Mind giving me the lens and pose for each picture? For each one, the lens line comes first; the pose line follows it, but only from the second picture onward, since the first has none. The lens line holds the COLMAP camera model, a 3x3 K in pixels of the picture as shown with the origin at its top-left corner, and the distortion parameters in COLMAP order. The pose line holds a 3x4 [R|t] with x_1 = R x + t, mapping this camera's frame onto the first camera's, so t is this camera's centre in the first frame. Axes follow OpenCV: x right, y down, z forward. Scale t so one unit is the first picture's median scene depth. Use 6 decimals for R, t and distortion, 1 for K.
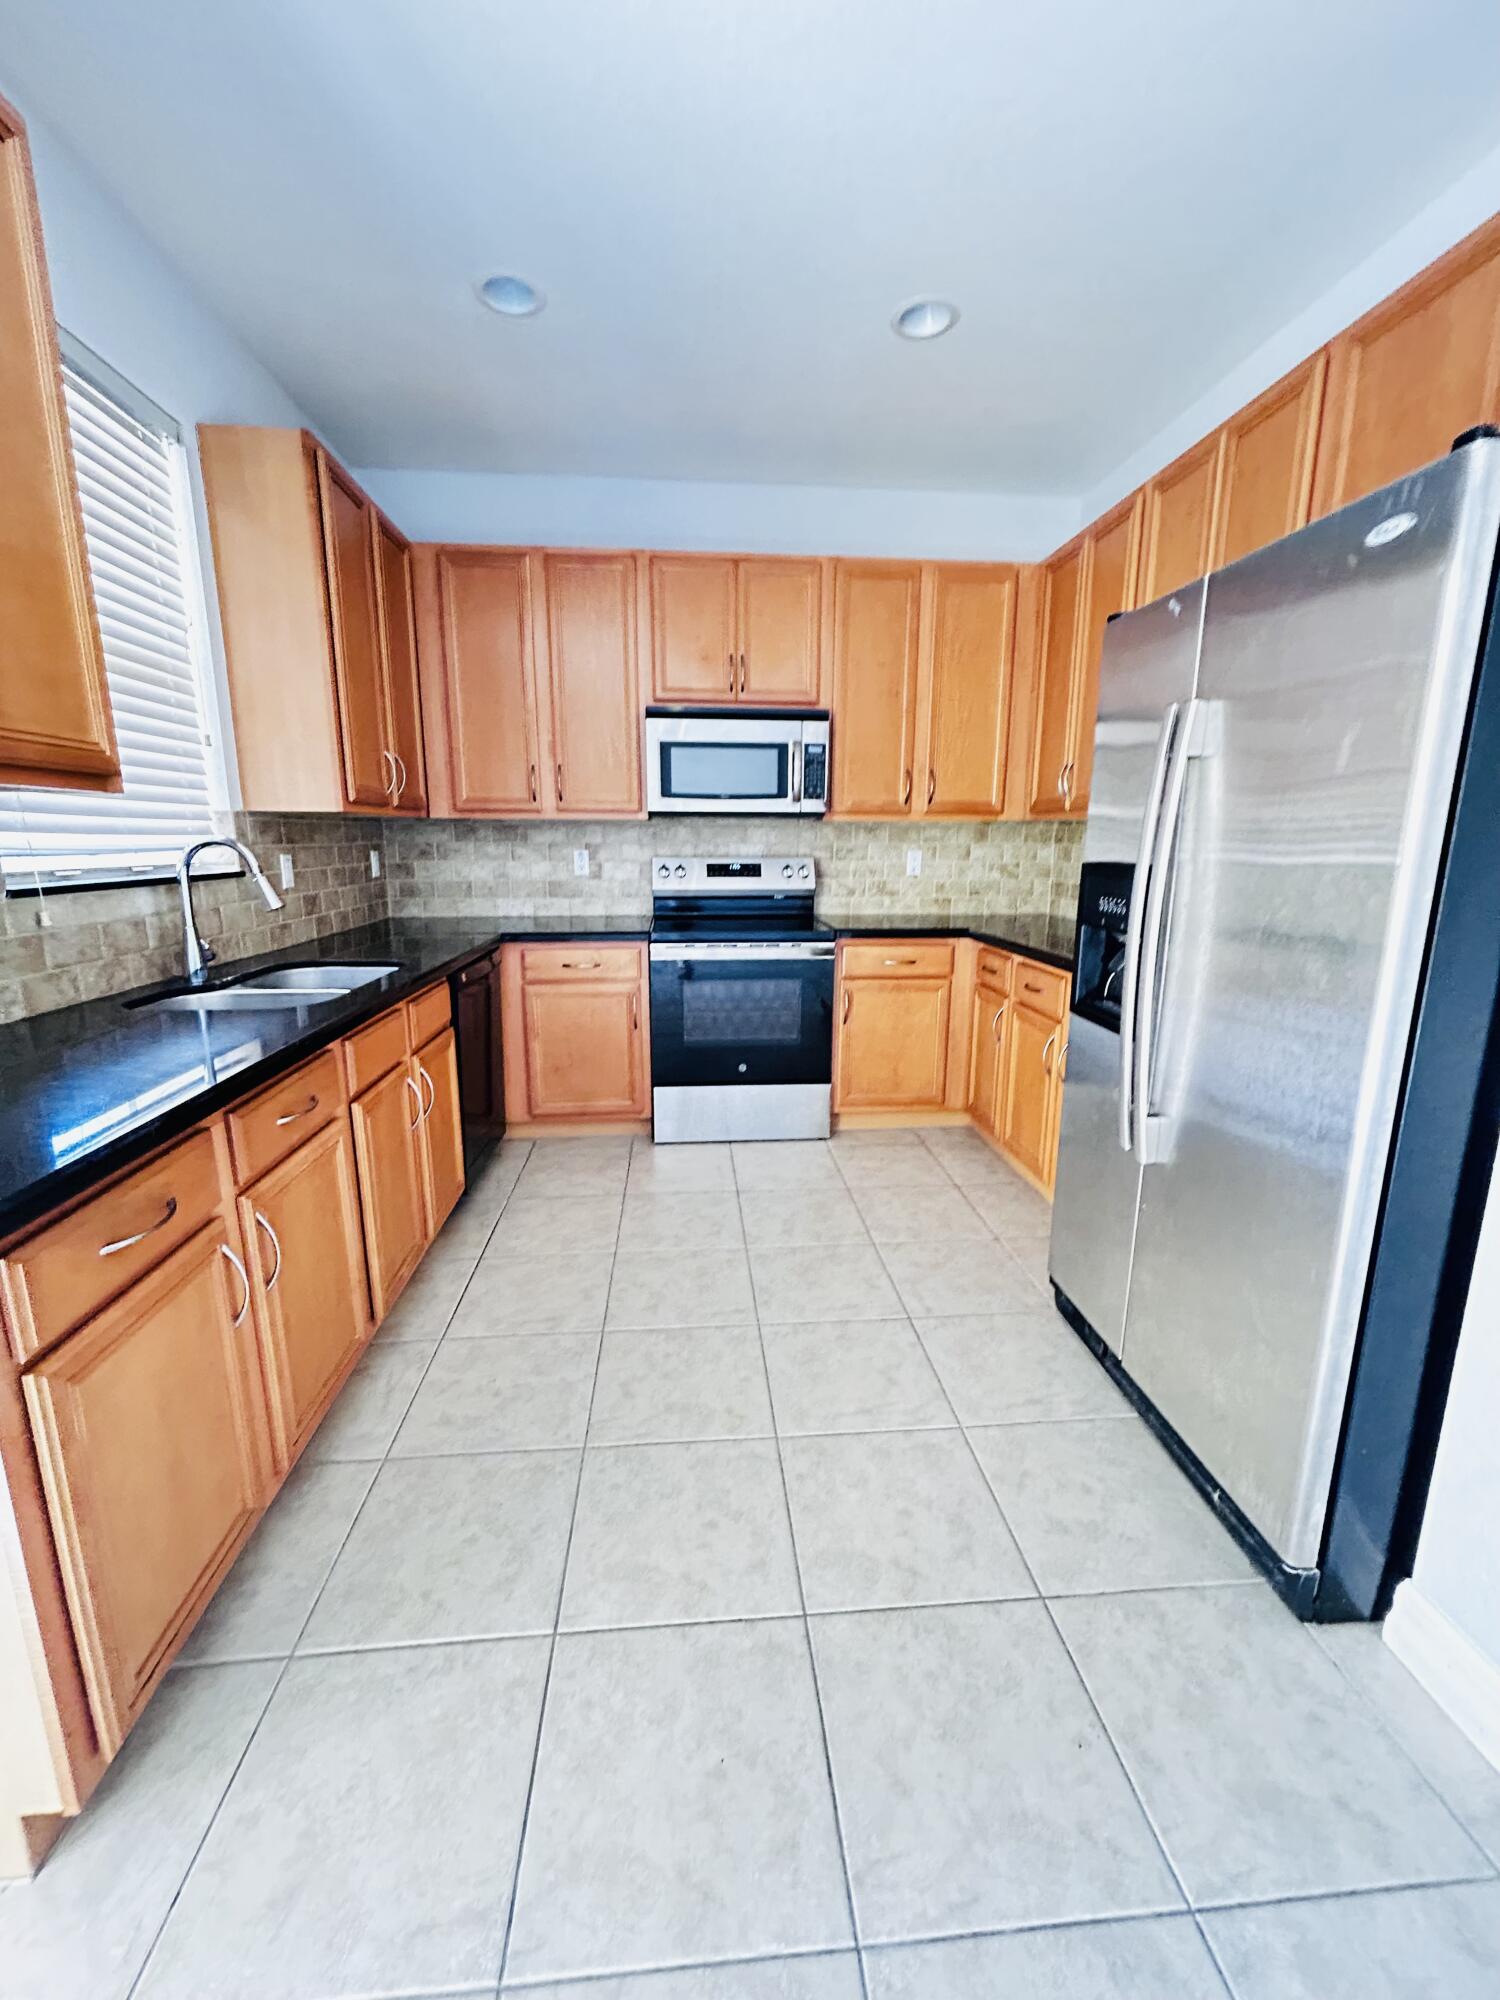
lens RADIAL K [[805.0, 0, 750.6], [0, 805.0, 1002.0], [0, 0, 1]] dist [-0.000686, 0.000395]
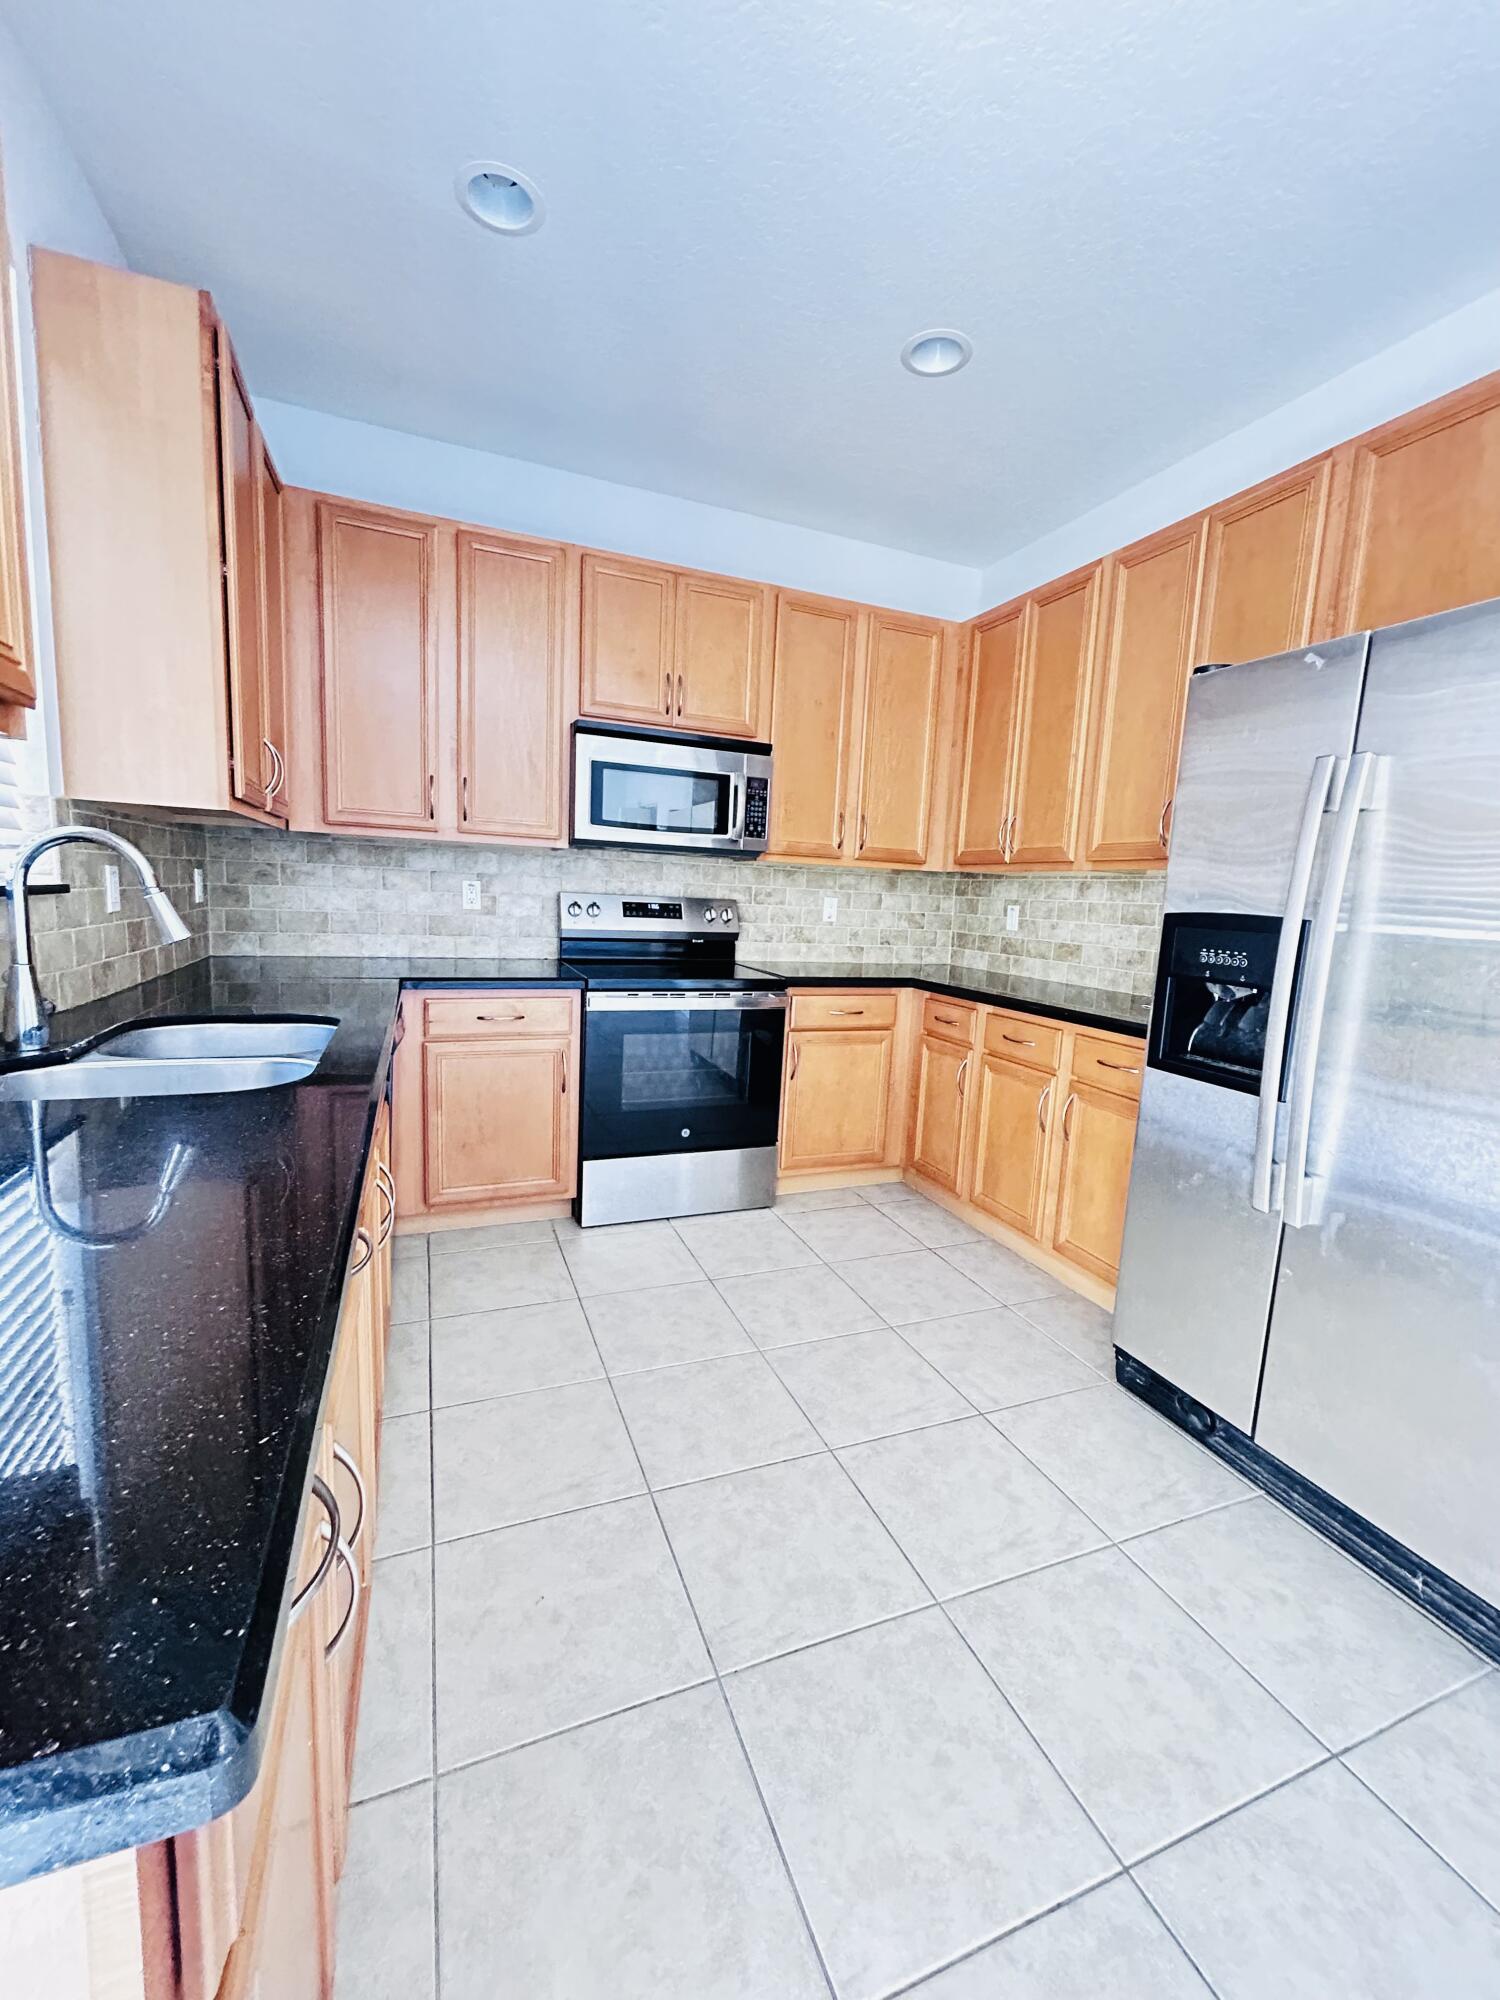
lens RADIAL K [[805.0, 0, 750.6], [0, 805.0, 1002.0], [0, 0, 1]] dist [-0.000686, 0.000395]
pose [[0.955129, 0.001341, 0.296188, -0.206201], [0.015761, 0.998343, -0.055346, -0.011561], [-0.295772, 0.057530, 0.953525, 0.132762]]
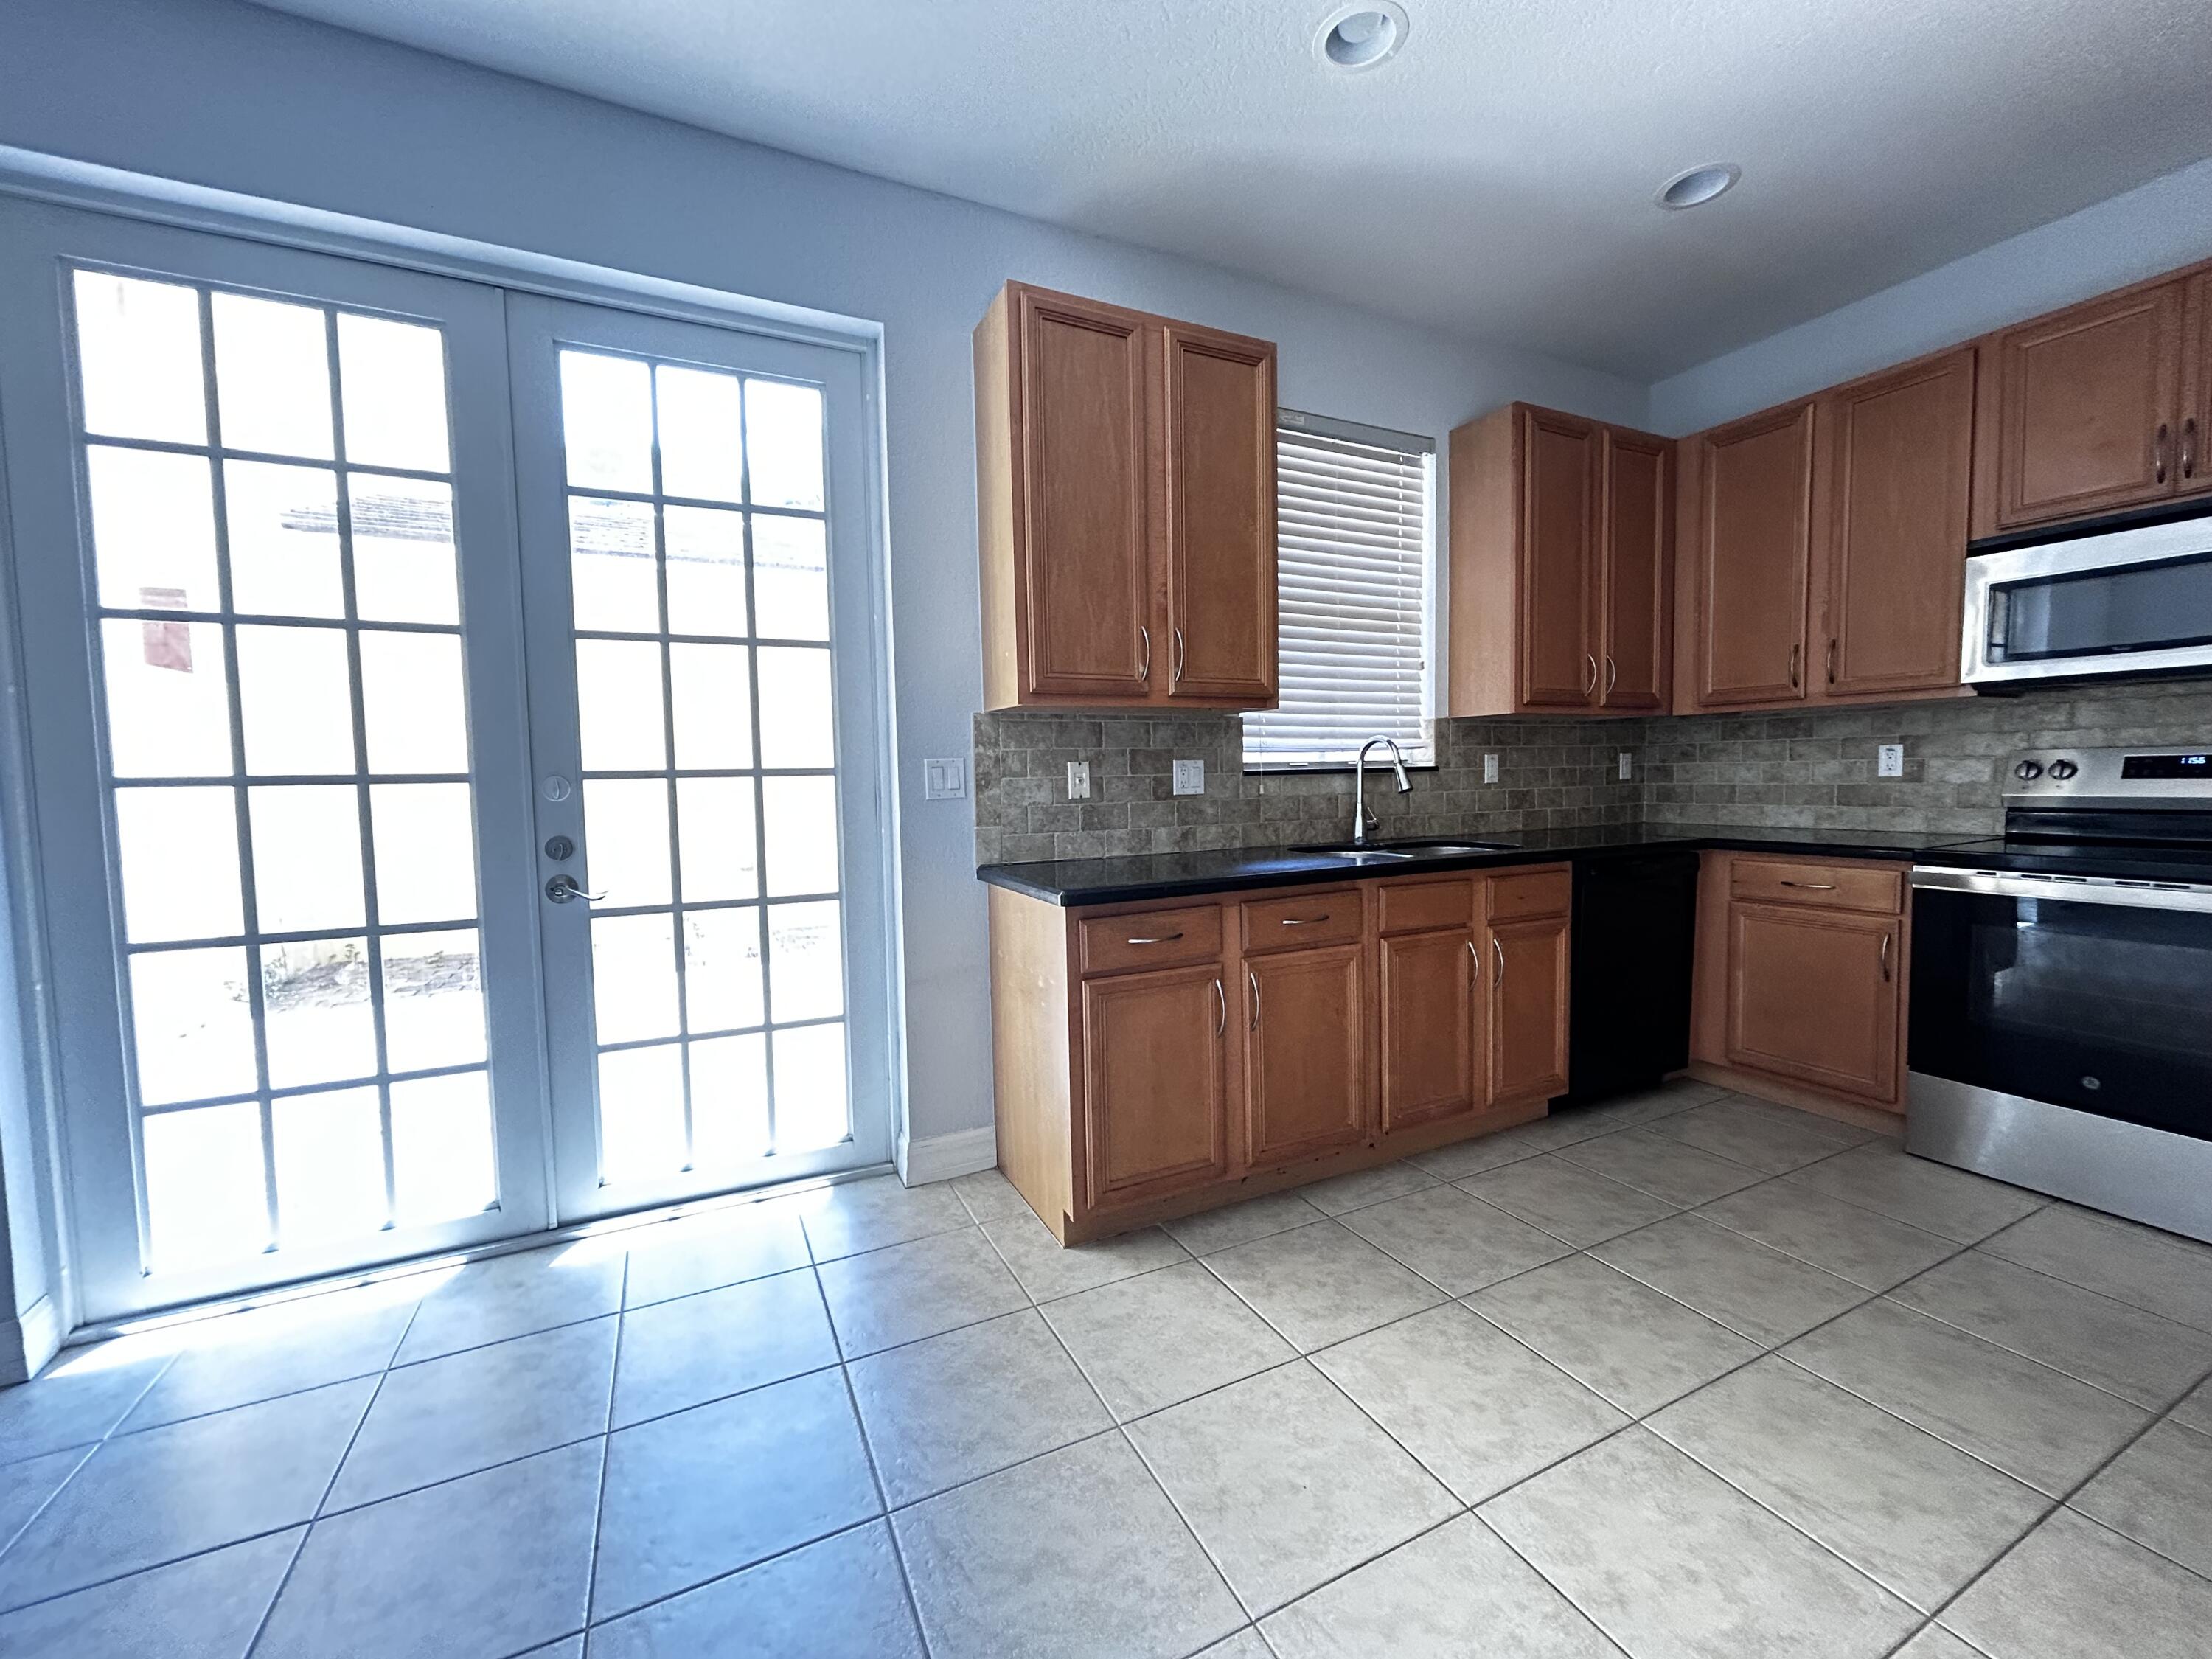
lens RADIAL K [[890.4, 0, 1109.0], [0, 890.4, 828.4], [0, 0, 1]] dist [-0.000686, 0.000395]
pose [[0.359642, 0.046880, -0.931912, 0.347182], [-0.166331, 0.985962, -0.014592, 0.025883], [0.918146, 0.160254, 0.362390, 0.043931]]
